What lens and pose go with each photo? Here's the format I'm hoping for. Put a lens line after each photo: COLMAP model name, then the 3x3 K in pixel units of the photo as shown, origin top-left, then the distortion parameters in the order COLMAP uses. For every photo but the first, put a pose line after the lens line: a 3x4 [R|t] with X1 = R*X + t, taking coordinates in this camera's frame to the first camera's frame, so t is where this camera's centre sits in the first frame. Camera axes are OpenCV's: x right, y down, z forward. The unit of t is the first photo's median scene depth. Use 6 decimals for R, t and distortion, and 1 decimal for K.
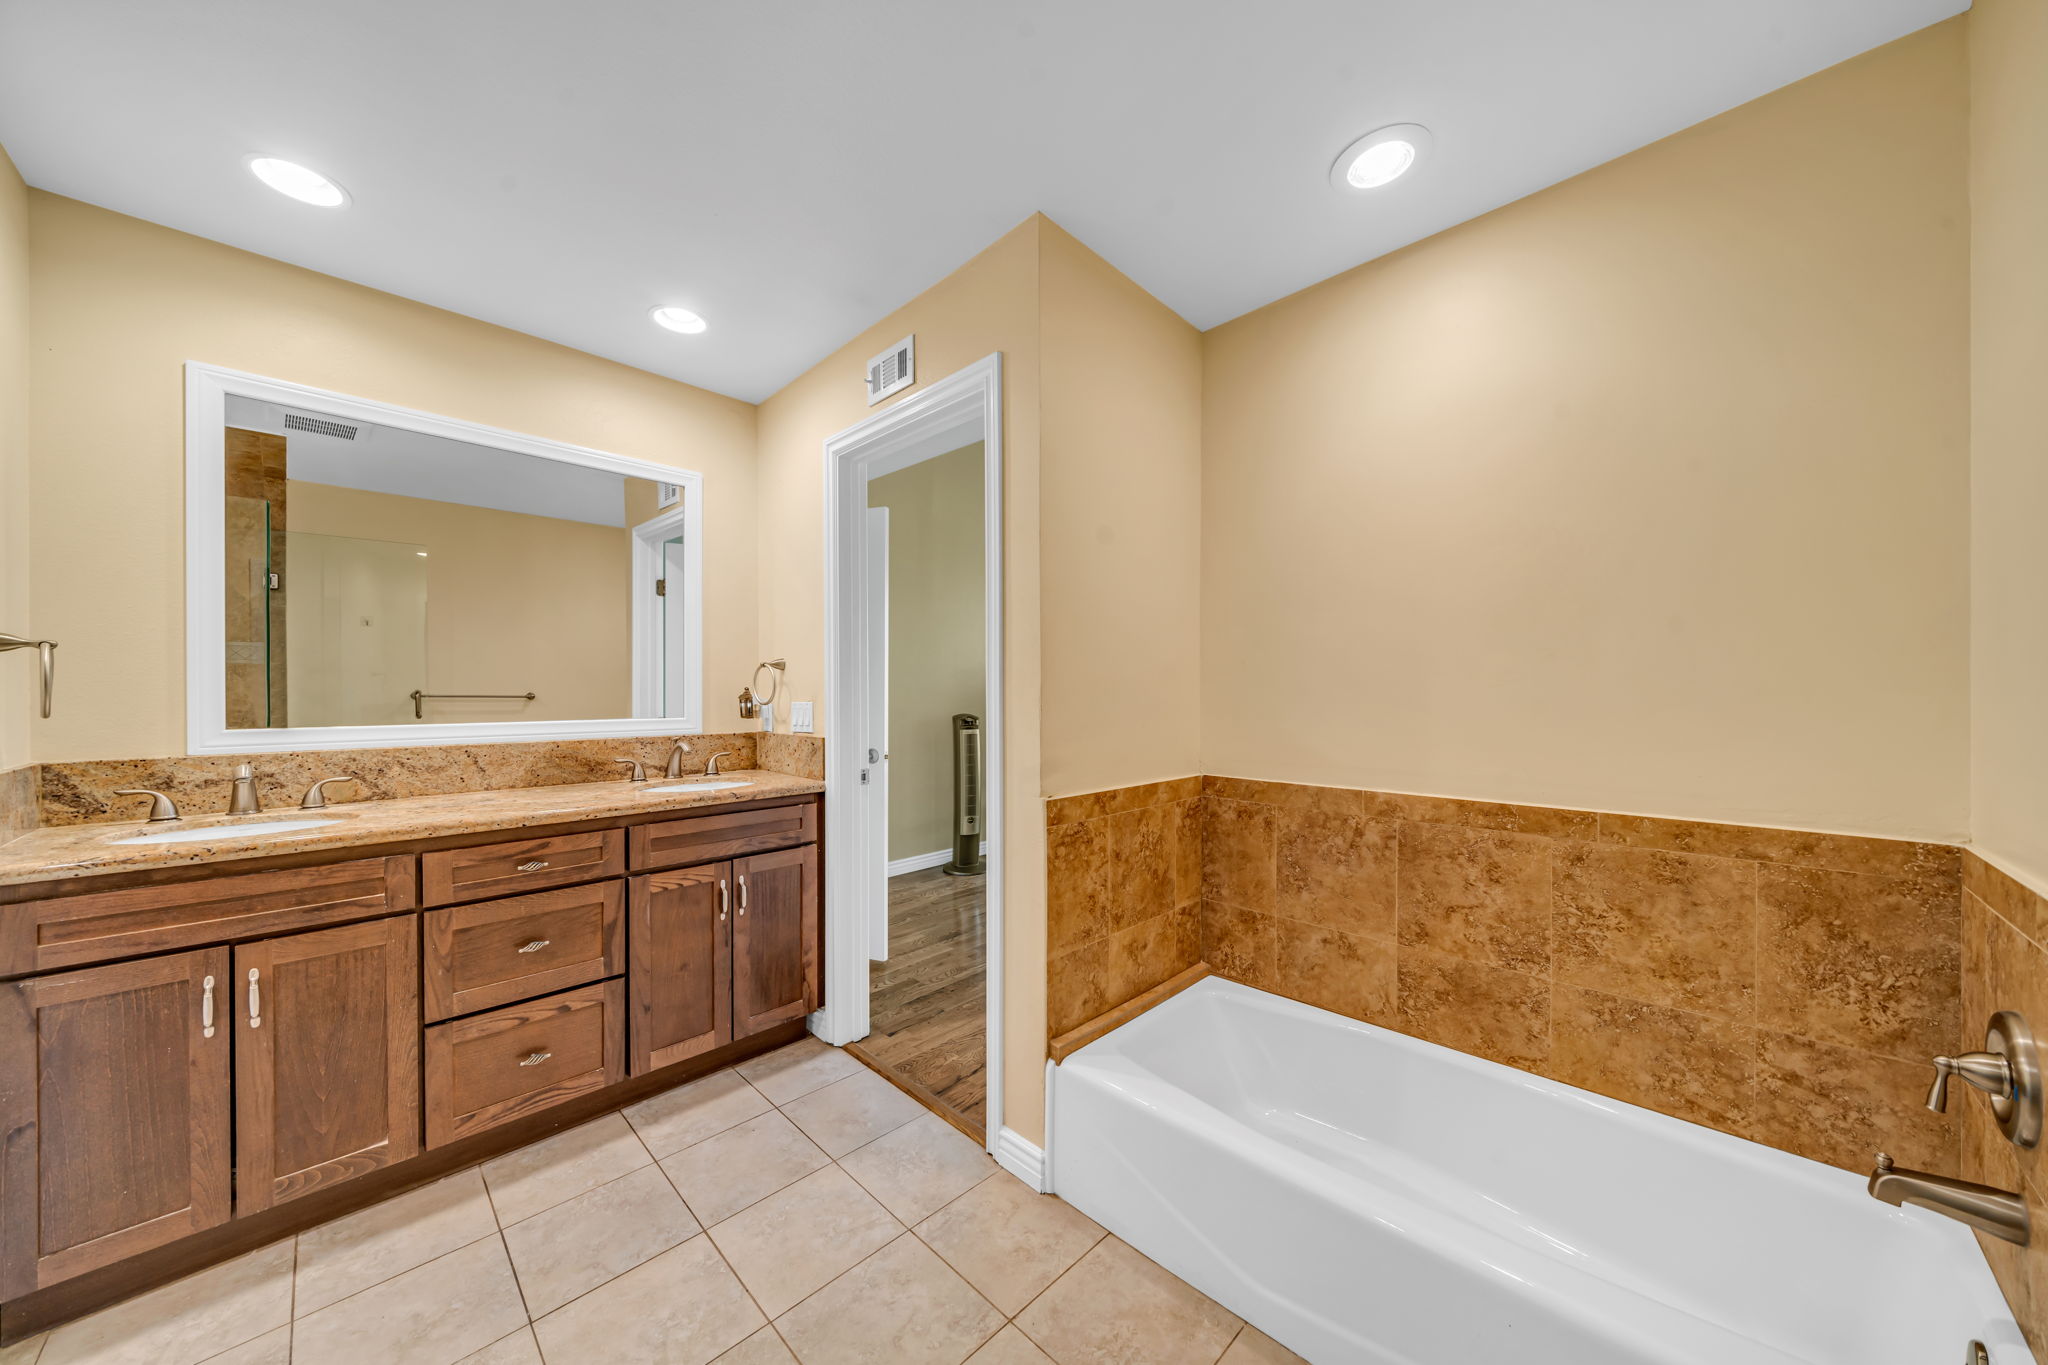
lens RADIAL K [[696.8, 0, 1017.5], [0, 696.8, 691.0], [0, 0, 1]] dist [-0.002505, -0.000112]
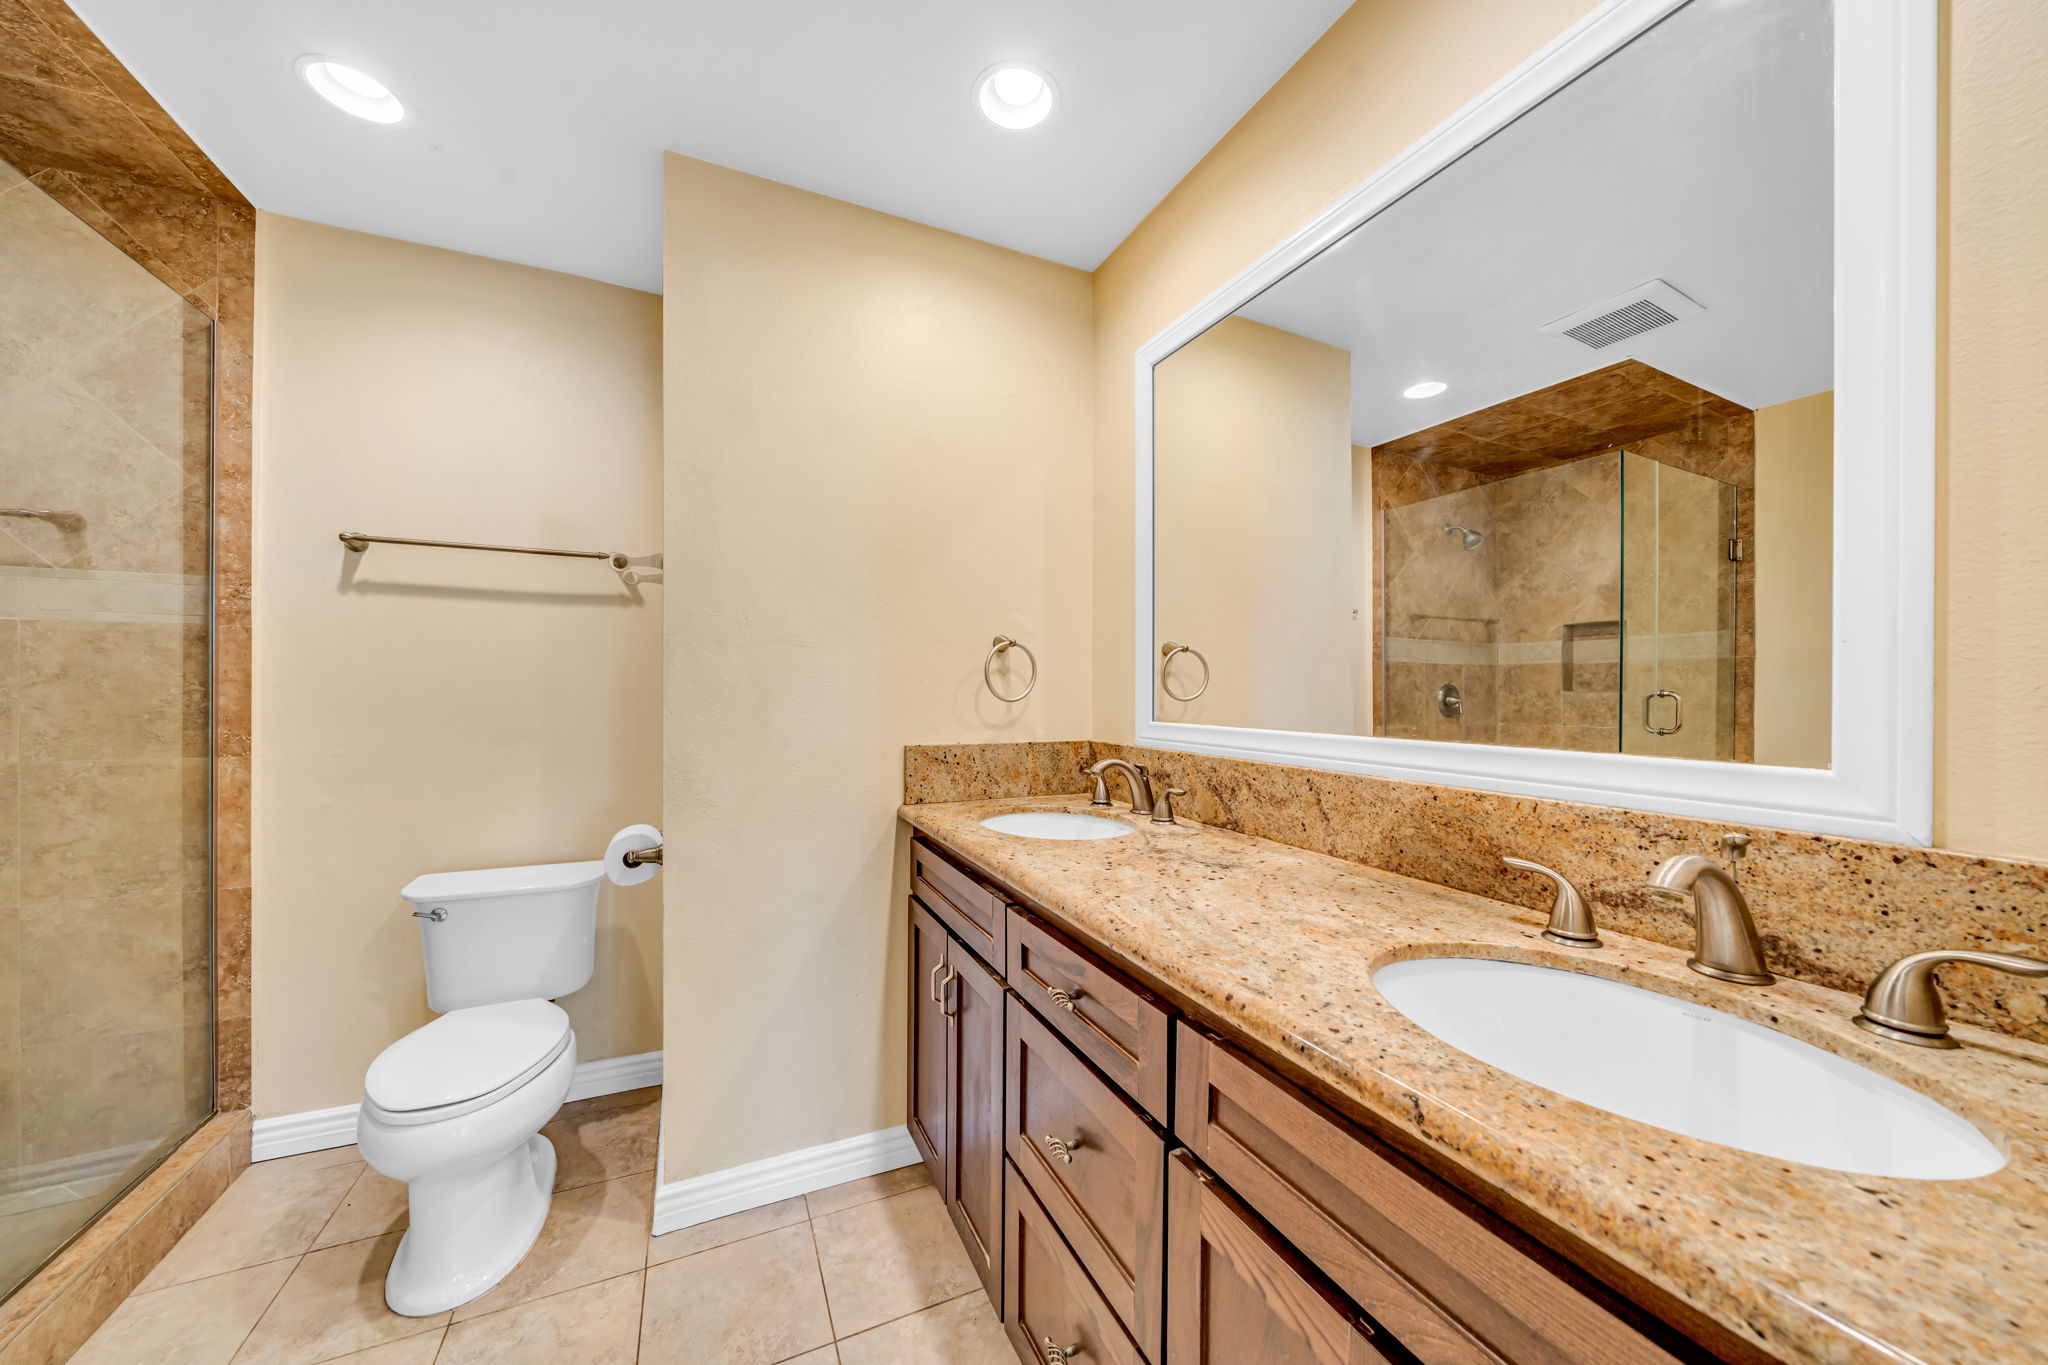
lens RADIAL K [[696.8, 0, 1020.5], [0, 696.8, 692.6], [0, 0, 1]] dist [-0.002505, -0.000112]
pose [[-0.349810, 0.002409, -0.936818, -0.150503], [-0.001689, 0.999993, 0.003202, 0.010827], [0.936819, 0.002702, -0.349804, 0.958887]]
